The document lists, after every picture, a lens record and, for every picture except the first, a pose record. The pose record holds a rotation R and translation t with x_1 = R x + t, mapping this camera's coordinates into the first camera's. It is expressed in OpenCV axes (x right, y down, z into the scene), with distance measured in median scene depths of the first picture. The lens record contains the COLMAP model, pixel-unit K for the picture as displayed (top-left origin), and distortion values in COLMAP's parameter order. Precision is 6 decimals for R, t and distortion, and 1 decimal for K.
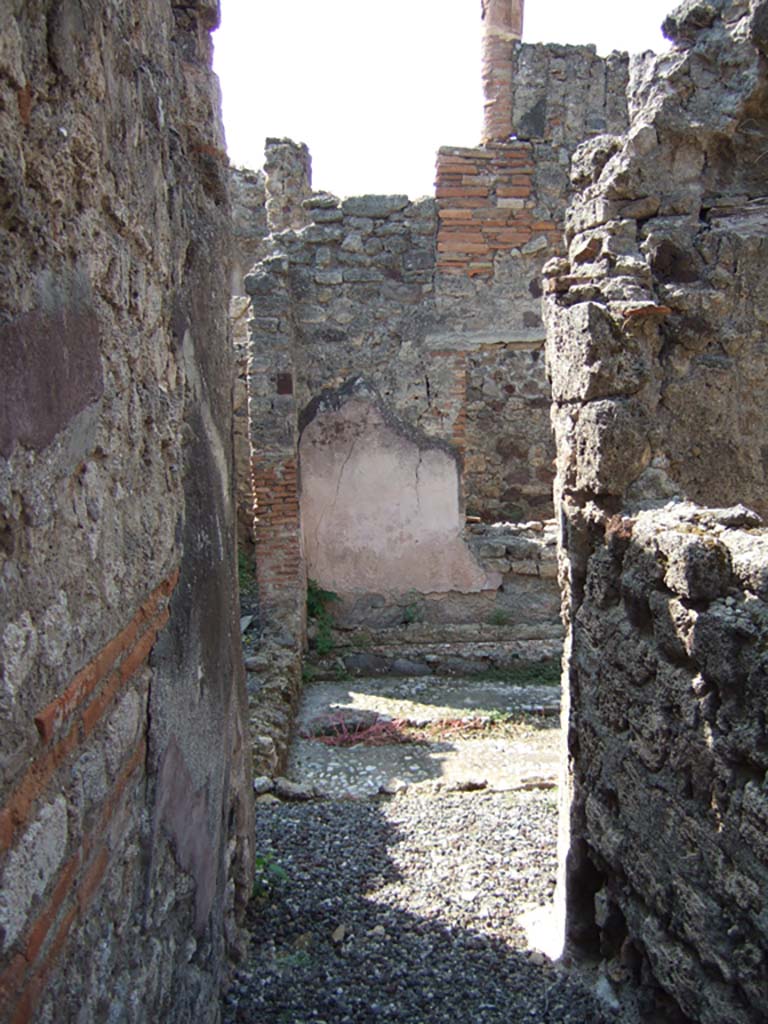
lens RADIAL K [[1115.3, 0, 388.7], [0, 1115.3, 511.3], [0, 0, 1]] dist [-0.046637, 0.000000]
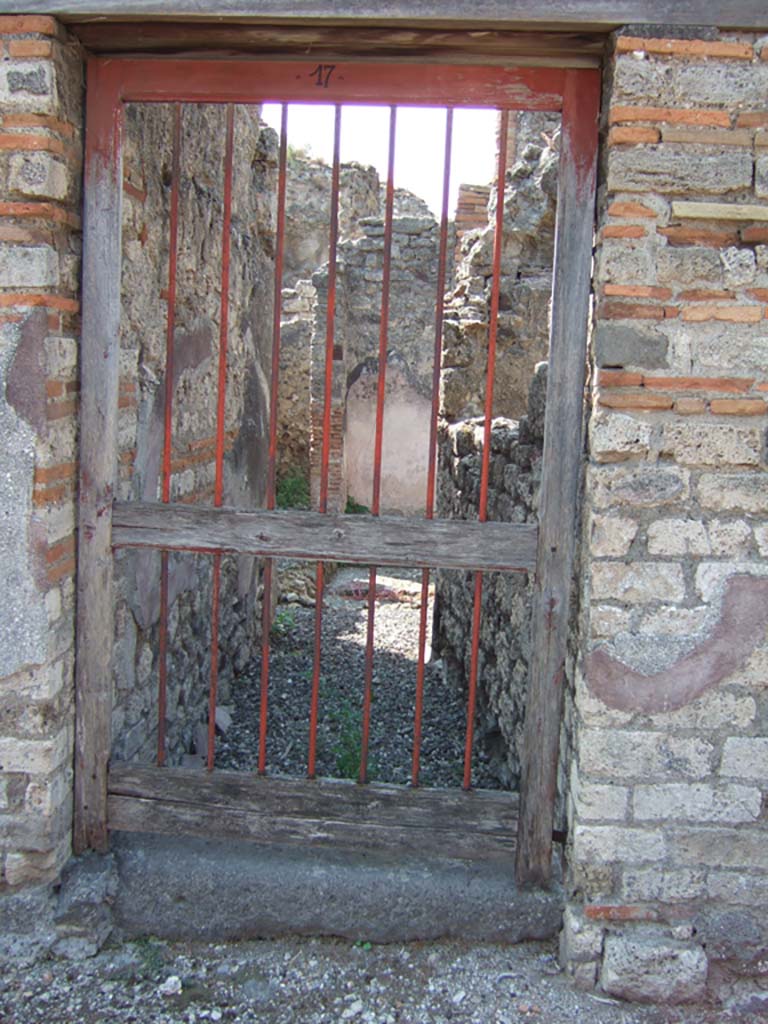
lens RADIAL K [[1115.3, 0, 380.5], [0, 1115.3, 512.1], [0, 0, 1]] dist [-0.046637, 0.000000]
pose [[0.994249, 0.059575, -0.088994, 0.112393], [-0.057164, 0.997932, 0.029404, 0.047183], [0.090561, -0.024148, 0.995598, -0.450132]]
